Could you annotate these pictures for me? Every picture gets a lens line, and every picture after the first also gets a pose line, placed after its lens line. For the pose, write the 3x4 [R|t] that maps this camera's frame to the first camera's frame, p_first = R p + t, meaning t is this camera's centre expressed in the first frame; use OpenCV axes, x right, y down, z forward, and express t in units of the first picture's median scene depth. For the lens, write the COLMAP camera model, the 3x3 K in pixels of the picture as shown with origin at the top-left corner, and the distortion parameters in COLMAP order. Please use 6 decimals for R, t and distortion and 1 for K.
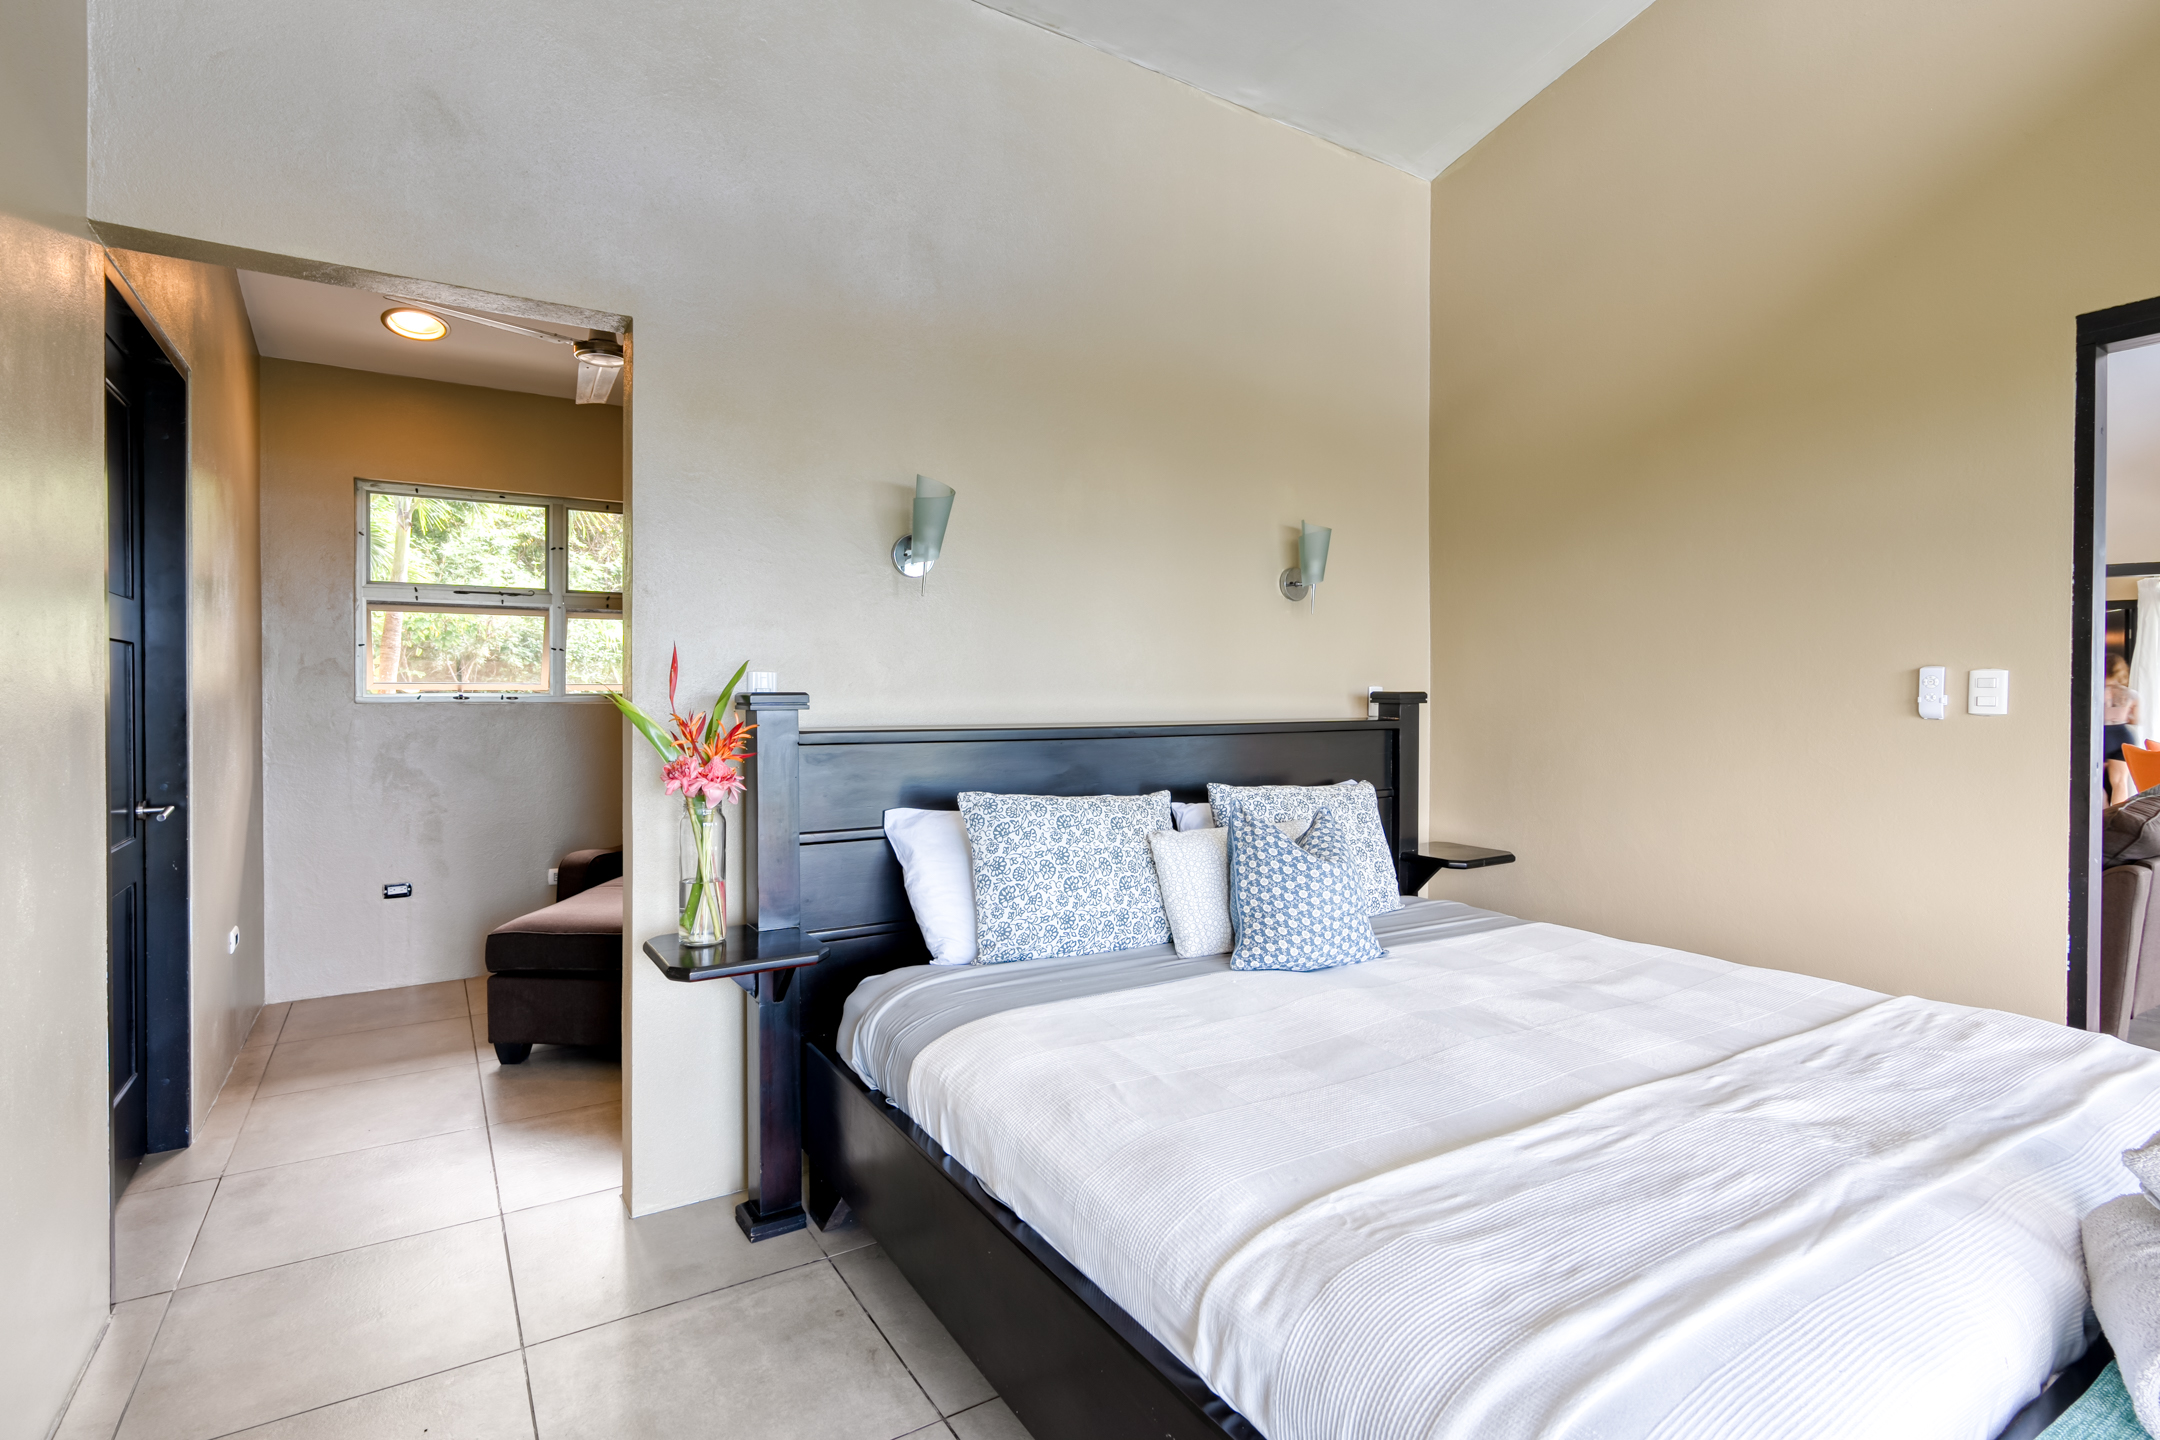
lens RADIAL K [[1030.3, 0, 1080.0], [0, 1030.3, 720.0], [0, 0, 1]] dist [-0.002581, 0.000901]
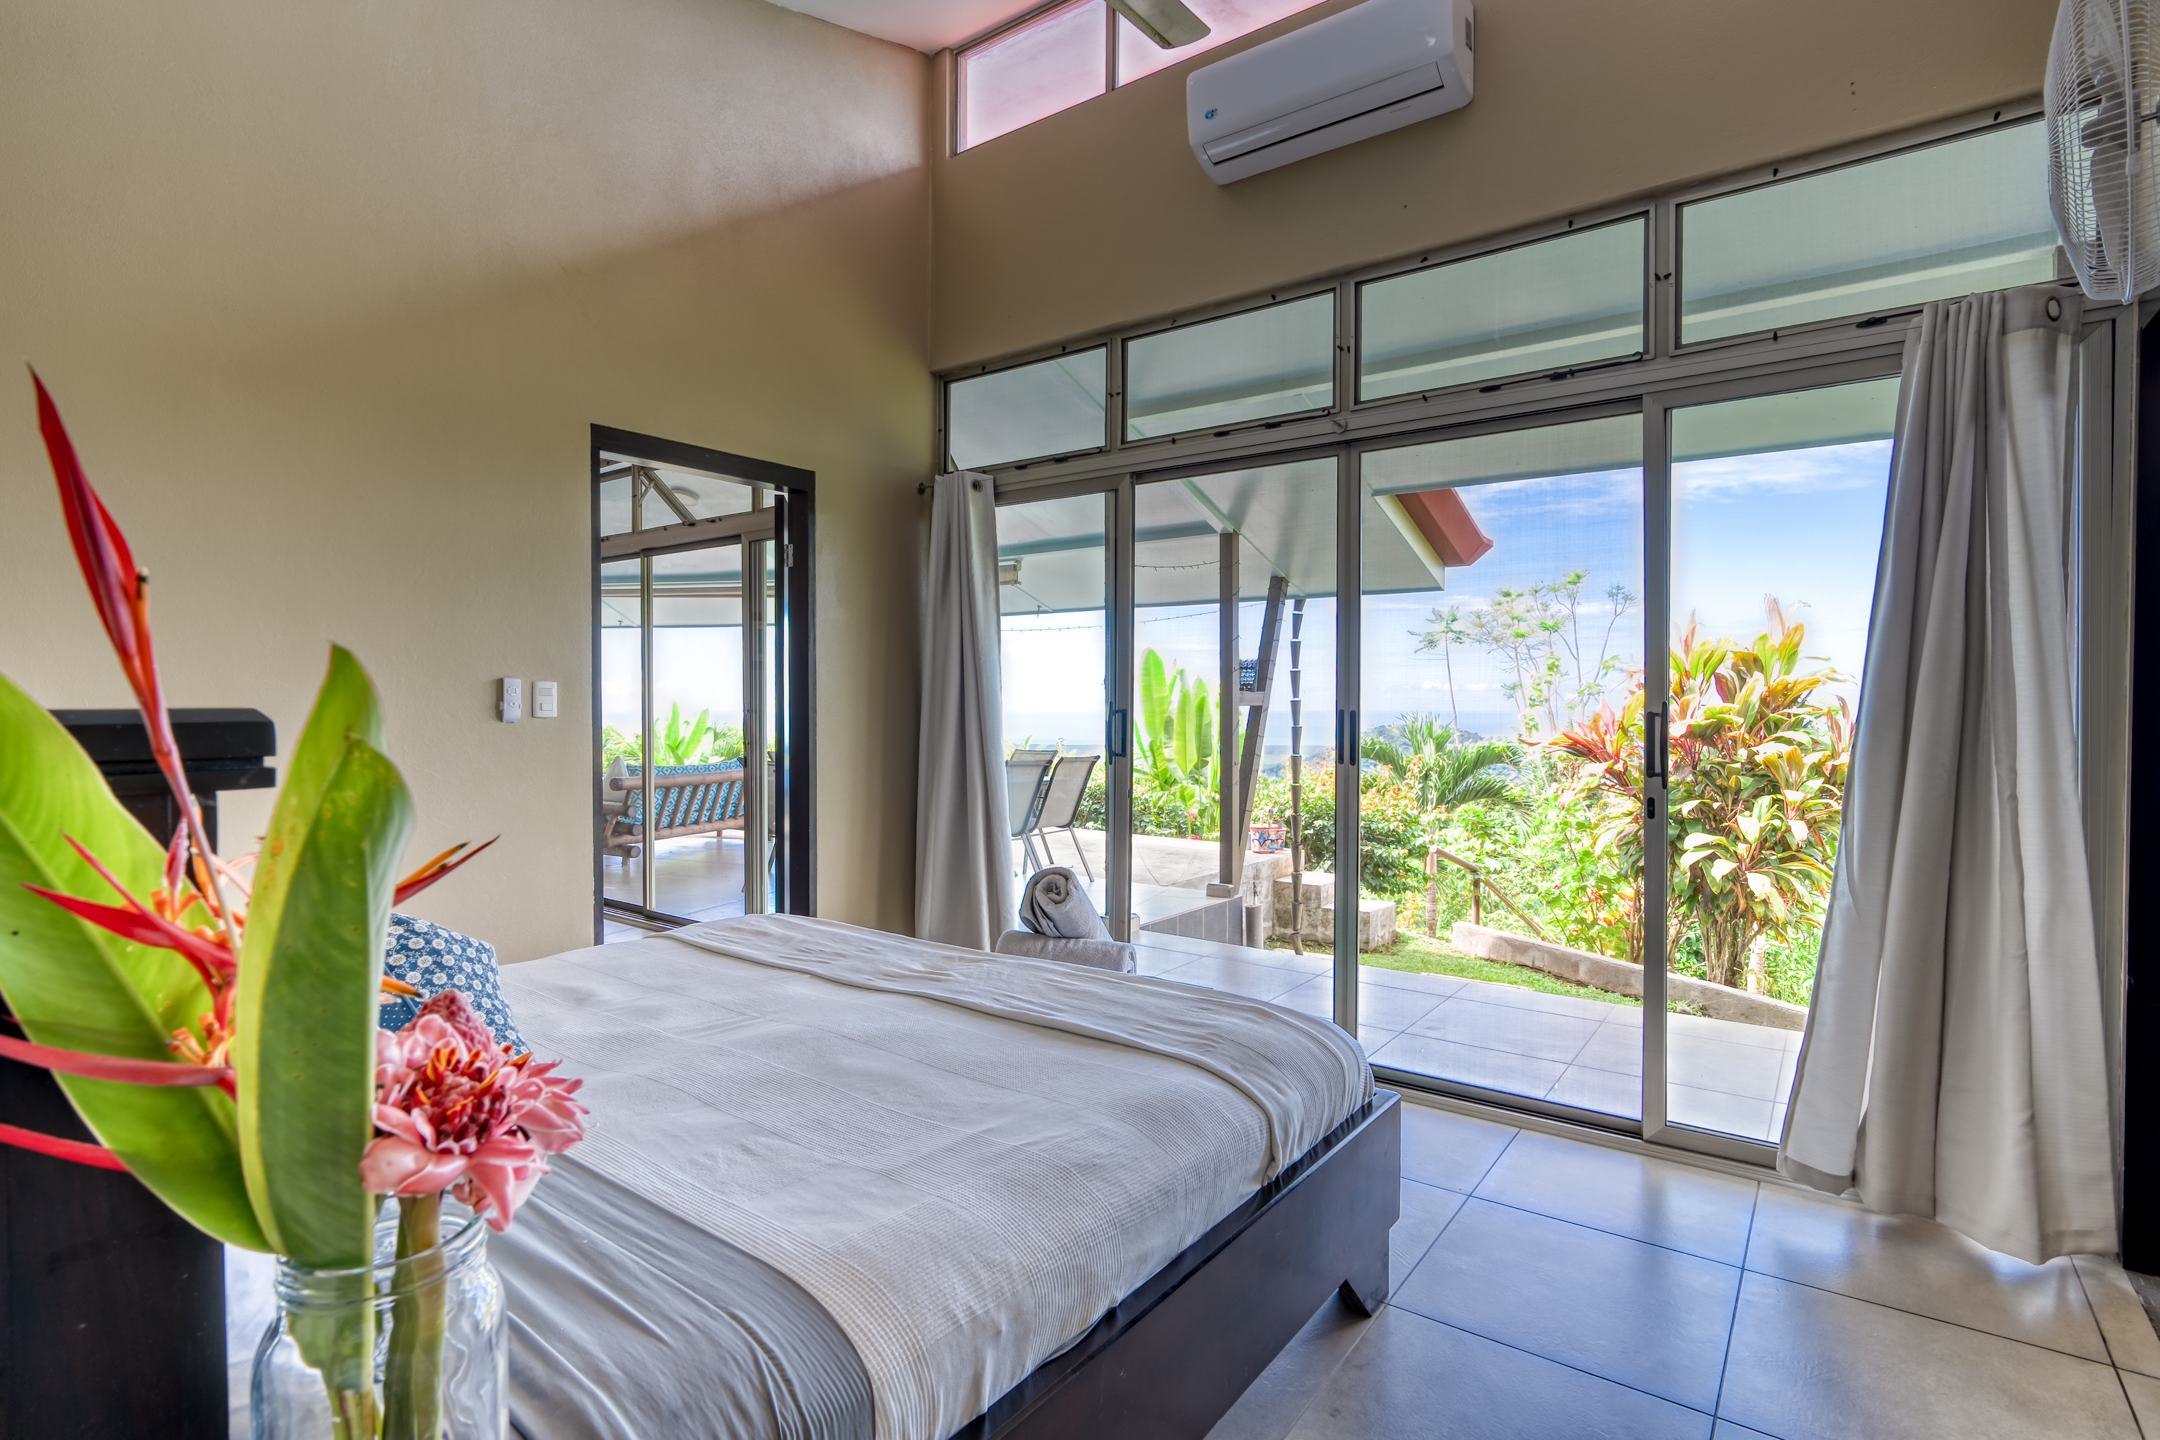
lens RADIAL K [[1030.3, 0, 1080.0], [0, 1030.3, 720.0], [0, 0, 1]] dist [-0.002581, 0.000901]
pose [[-0.348408, -0.017115, 0.937187, -0.712915], [0.026539, 0.999252, 0.028114, -0.026858], [-0.936967, 0.034668, -0.347693, 1.123875]]
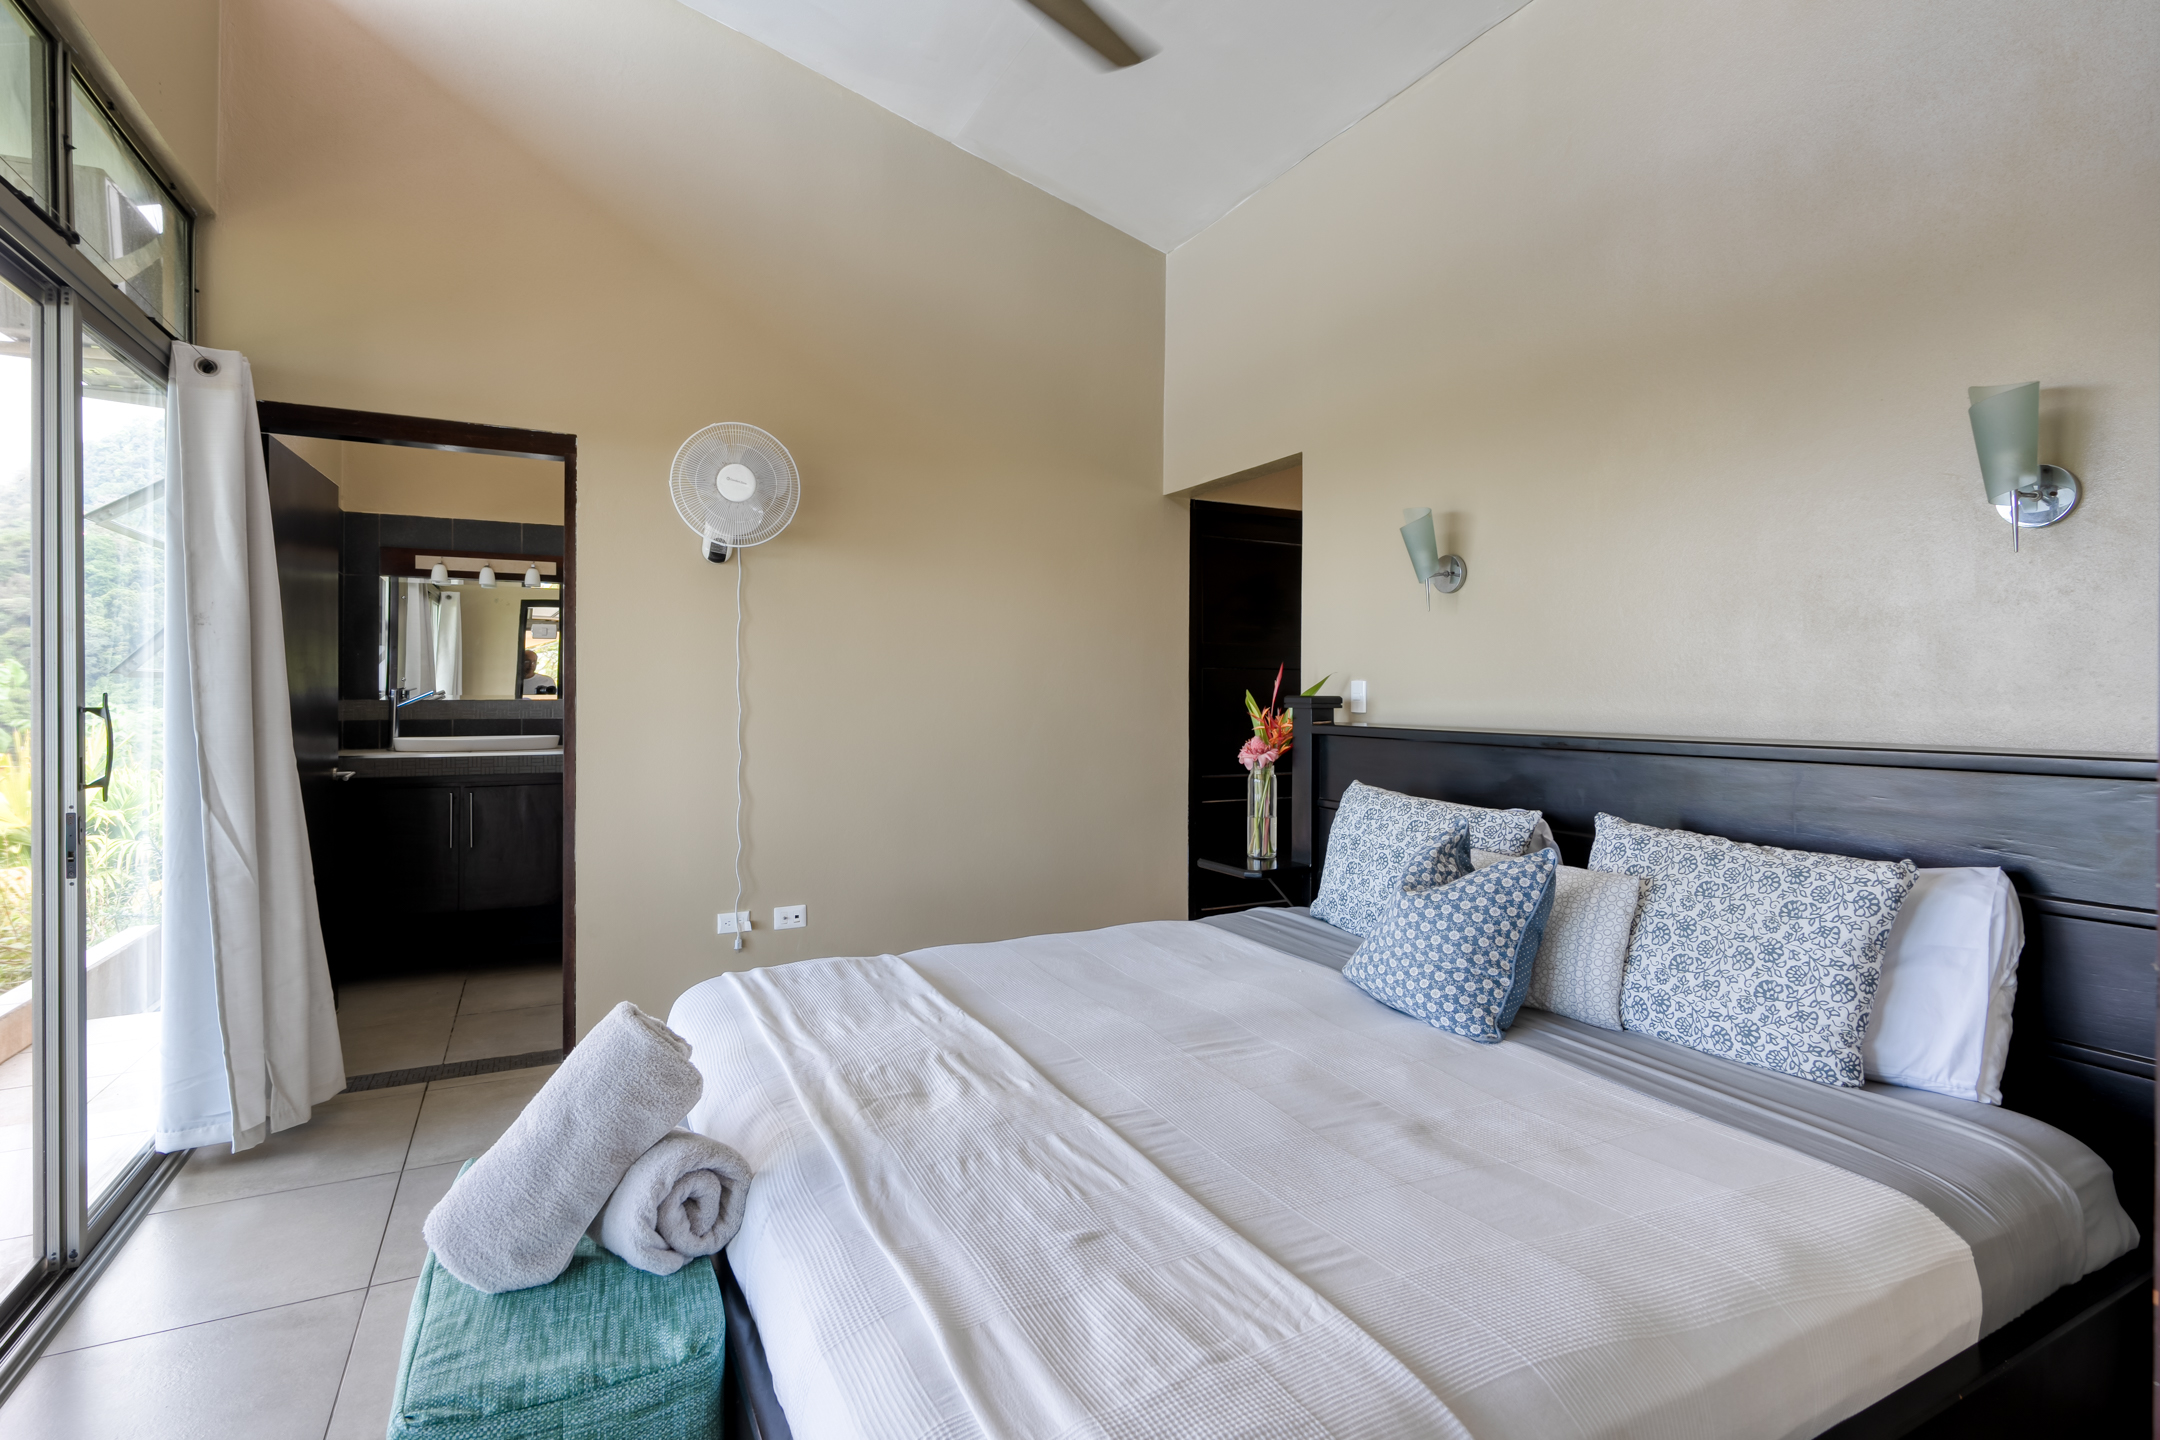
lens RADIAL K [[1030.3, 0, 1080.0], [0, 1030.3, 720.0], [0, 0, 1]] dist [-0.002581, 0.000901]
pose [[-0.086438, 0.024780, -0.995949, 1.501311], [-0.026077, 0.999292, 0.027126, -0.033409], [0.995916, 0.028316, -0.085731, 1.053313]]
